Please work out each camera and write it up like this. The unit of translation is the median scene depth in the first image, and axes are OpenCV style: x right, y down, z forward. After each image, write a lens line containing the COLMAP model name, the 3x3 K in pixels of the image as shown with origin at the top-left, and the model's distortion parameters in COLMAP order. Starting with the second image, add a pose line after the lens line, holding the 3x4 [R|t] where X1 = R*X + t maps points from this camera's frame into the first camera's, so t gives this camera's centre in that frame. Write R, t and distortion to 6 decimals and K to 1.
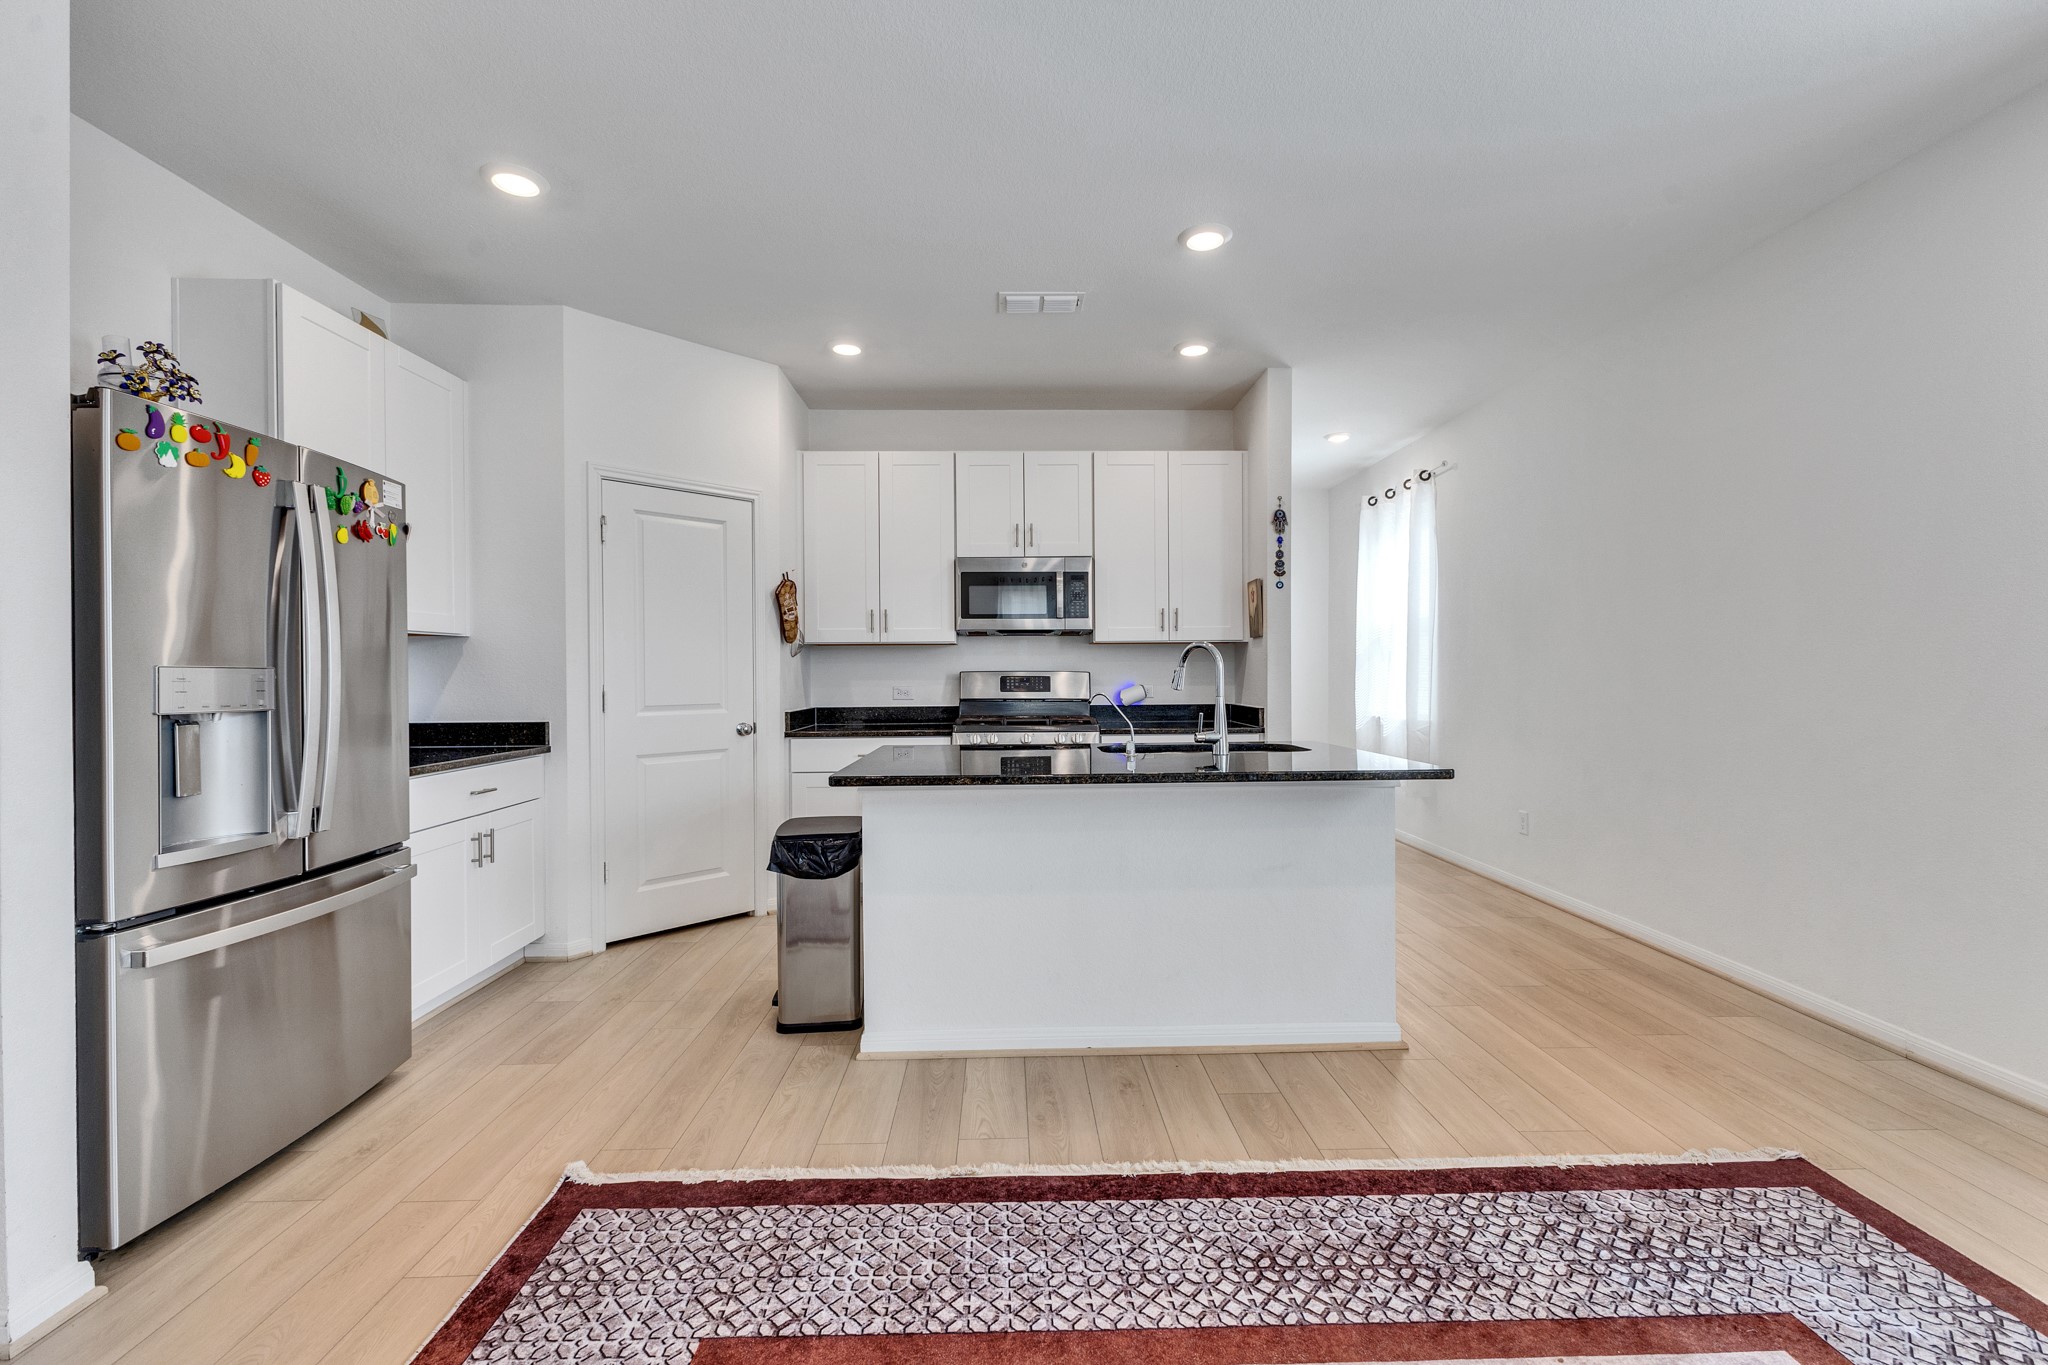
lens RADIAL K [[879.7, 0, 1023.5], [0, 879.7, 673.6], [0, 0, 1]] dist [0.013803, -0.005697]
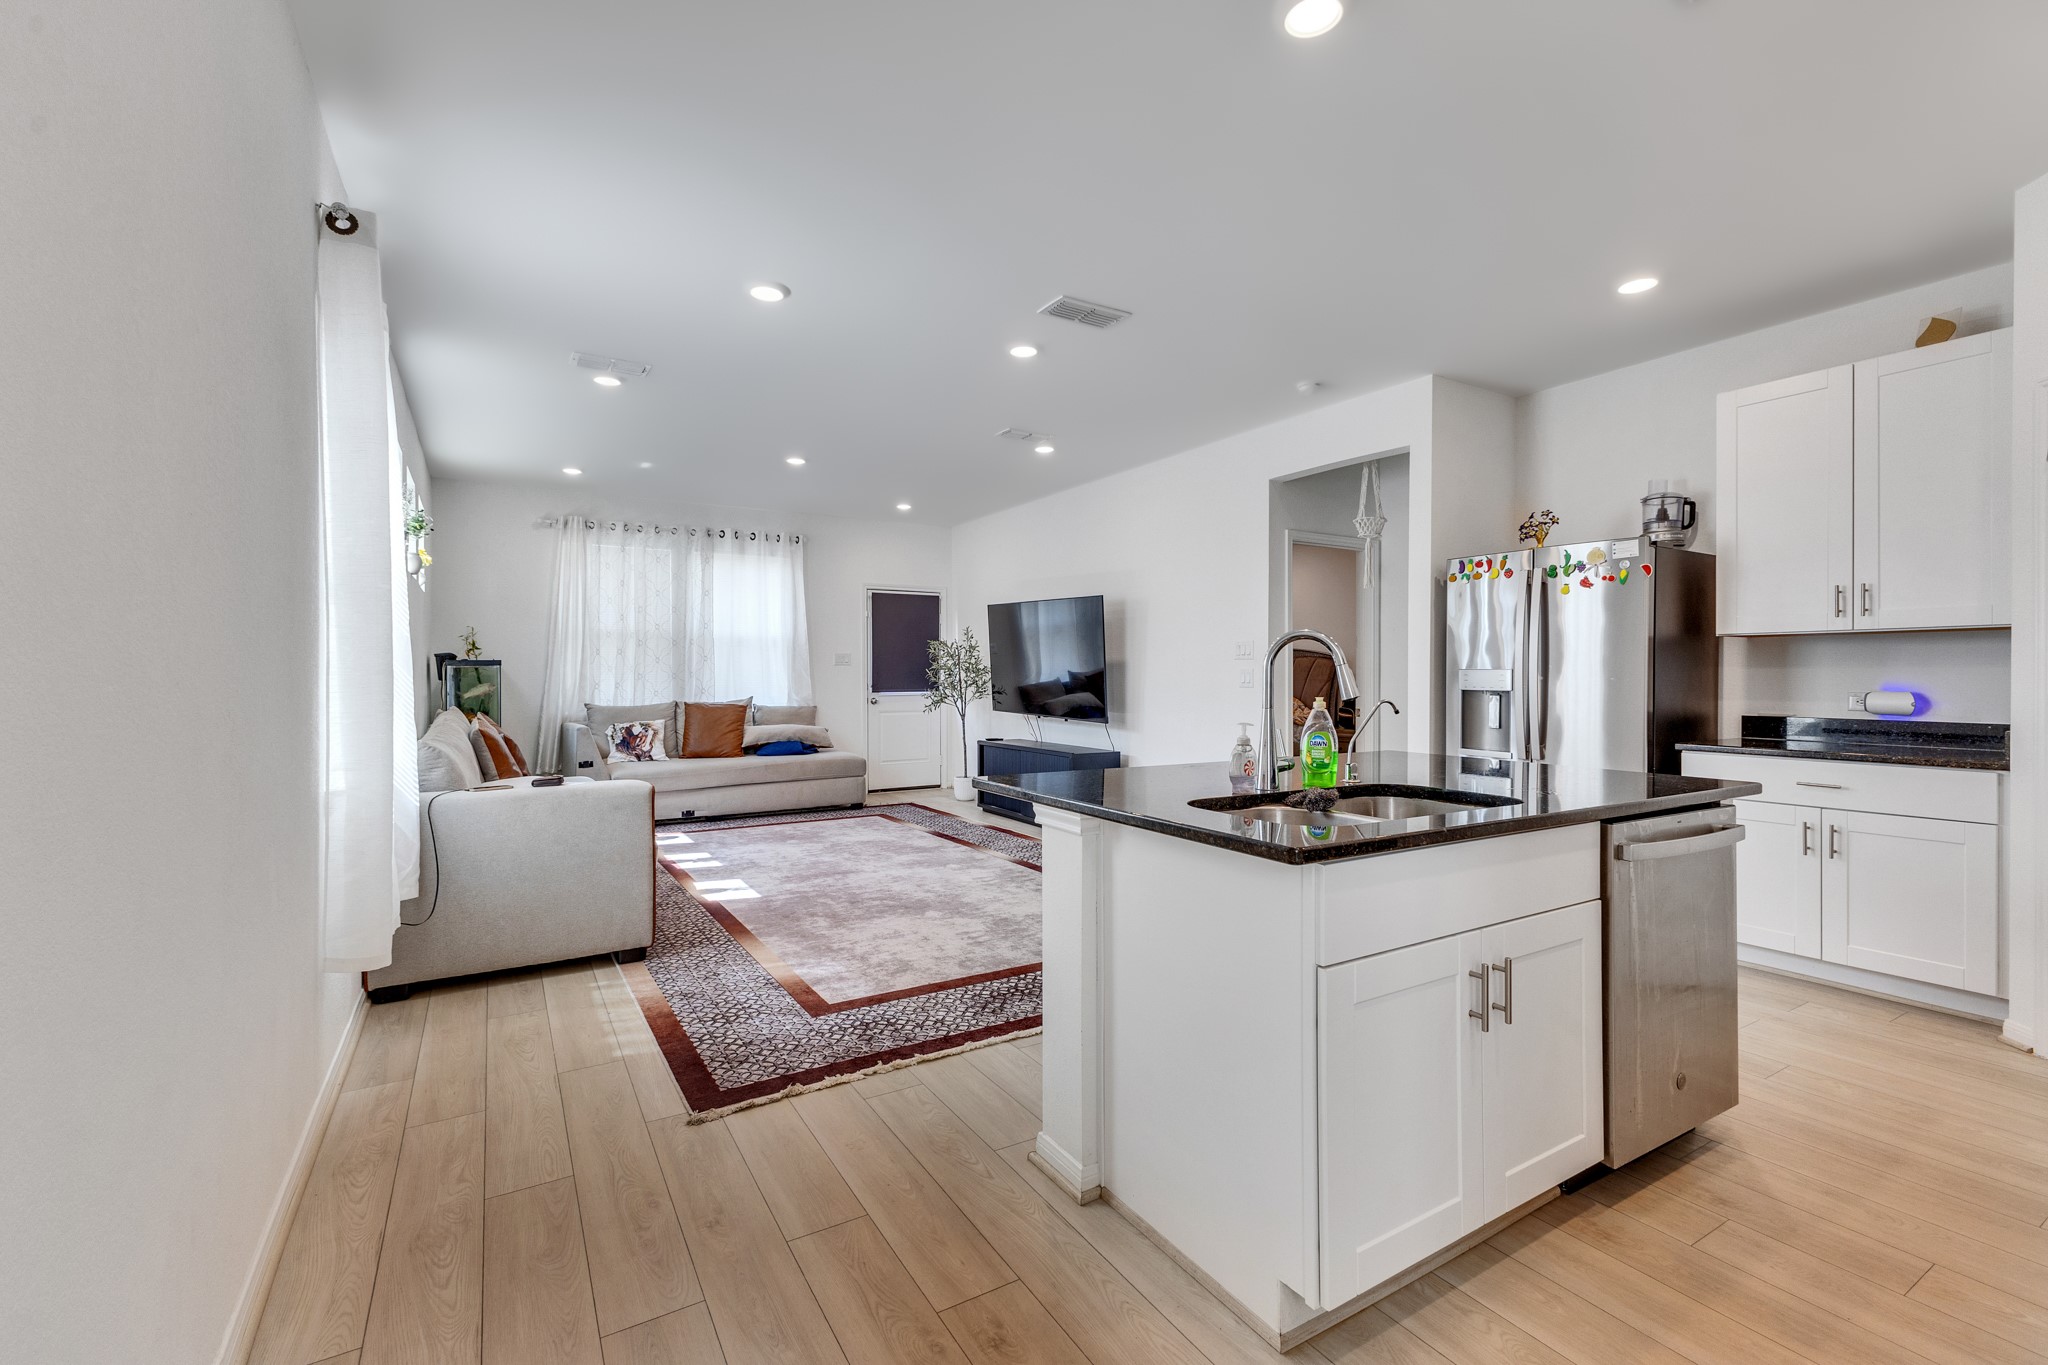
lens RADIAL K [[879.7, 0, 1022.6], [0, 879.7, 677.5], [0, 0, 1]] dist [0.013803, -0.005697]
pose [[-0.867720, 0.008629, -0.496978, 0.488495], [0.007307, 0.999963, 0.004605, -0.002981], [0.496999, 0.000365, -0.867751, 0.992428]]
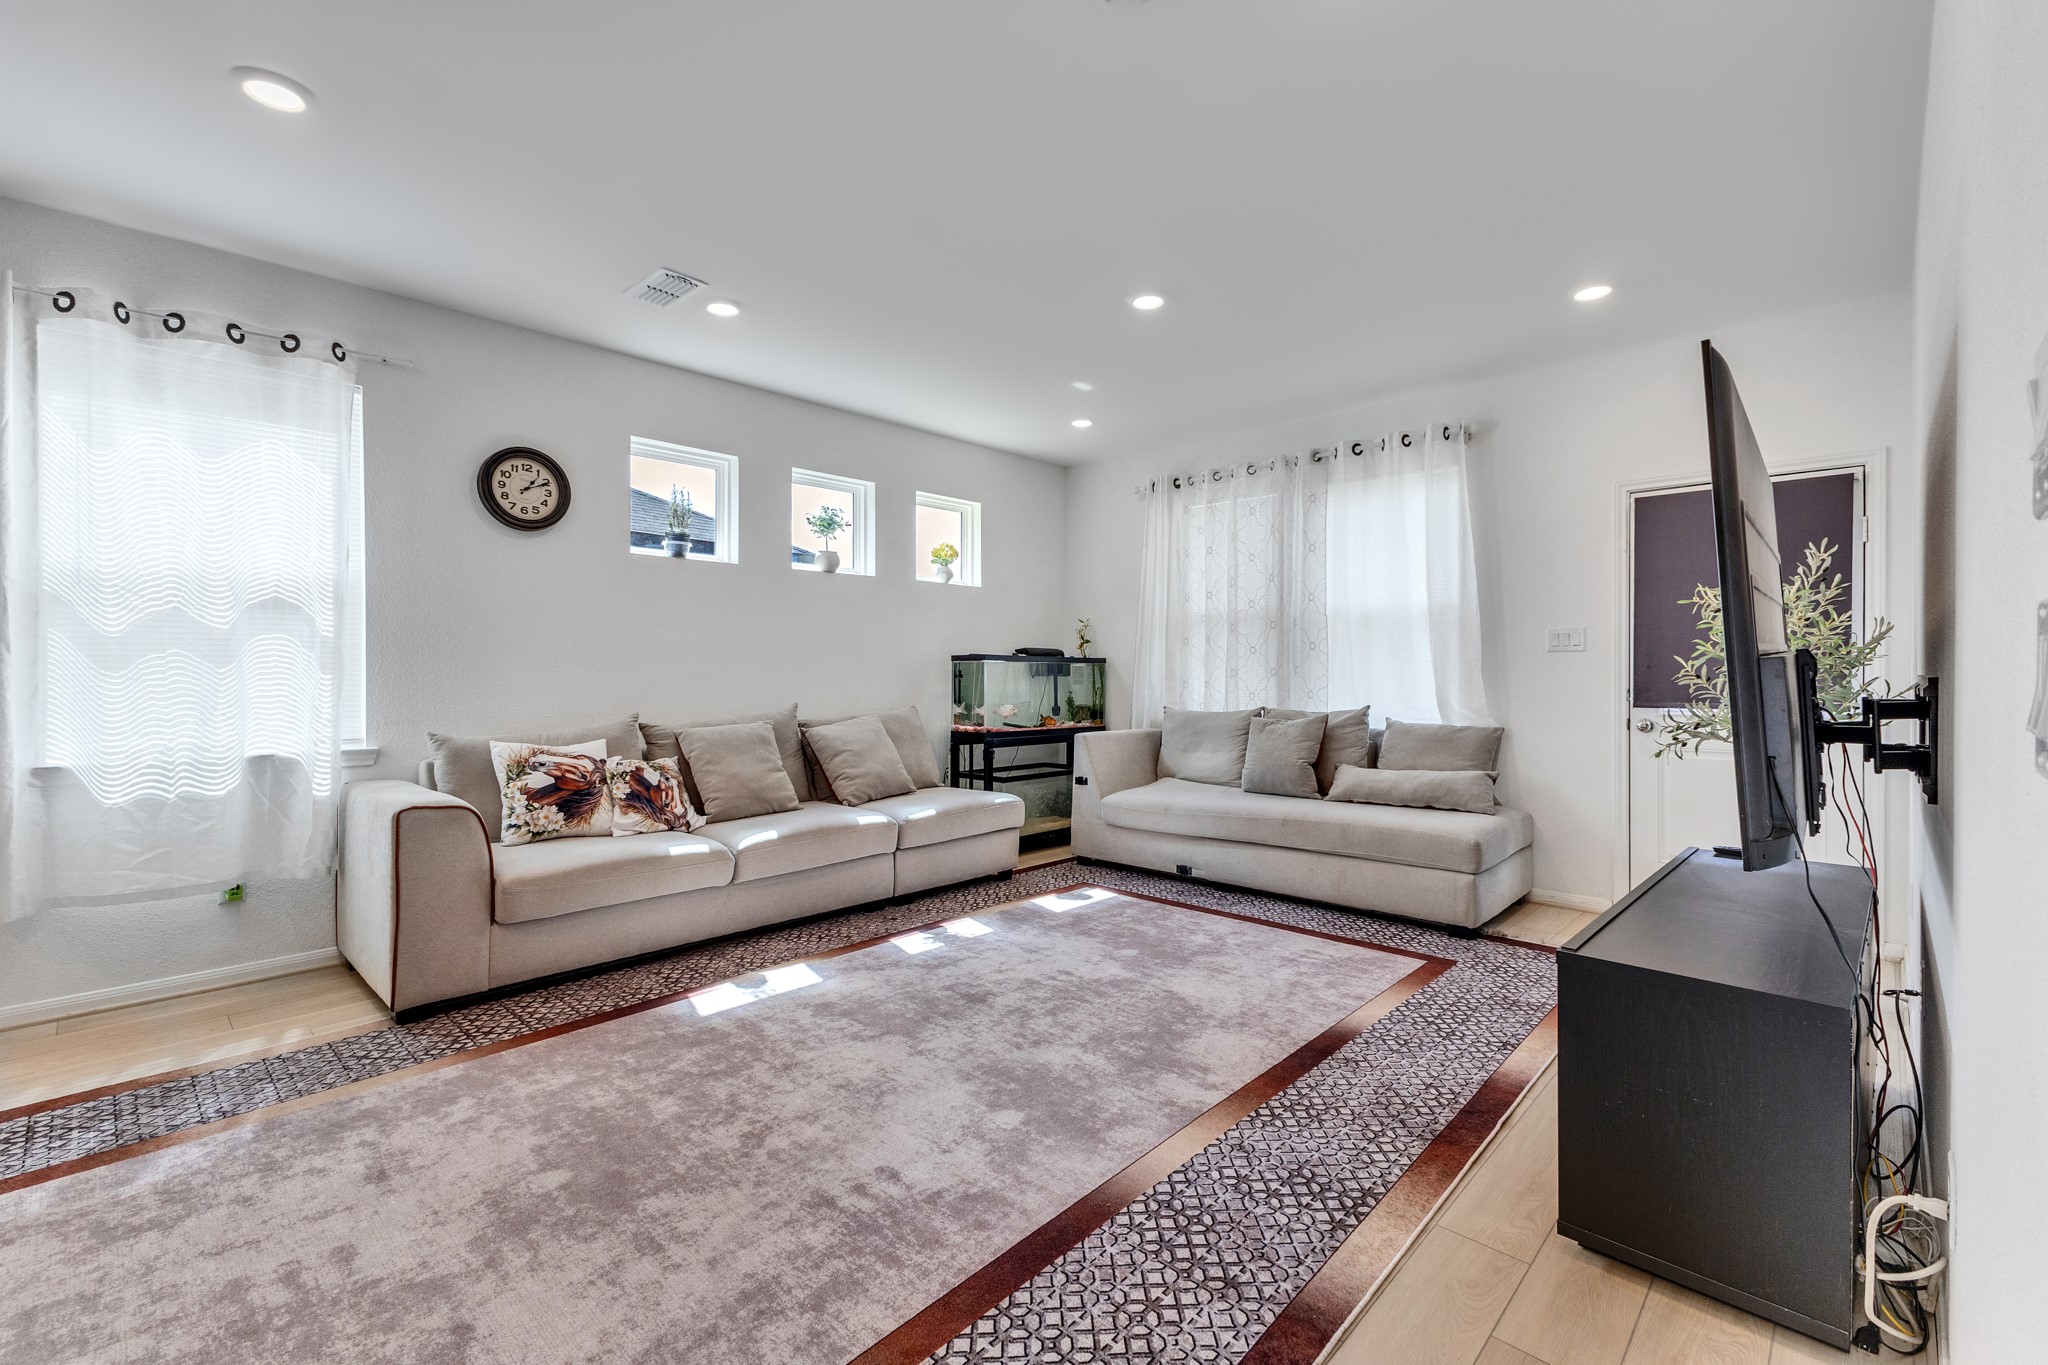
lens RADIAL K [[879.7, 0, 1025.8], [0, 879.7, 676.5], [0, 0, 1]] dist [0.013803, -0.005697]
pose [[-0.707980, 0.003183, 0.706225, -0.368964], [0.003216, 0.999994, -0.001284, 0.003139], [-0.706225, 0.001362, -0.707986, 0.275835]]
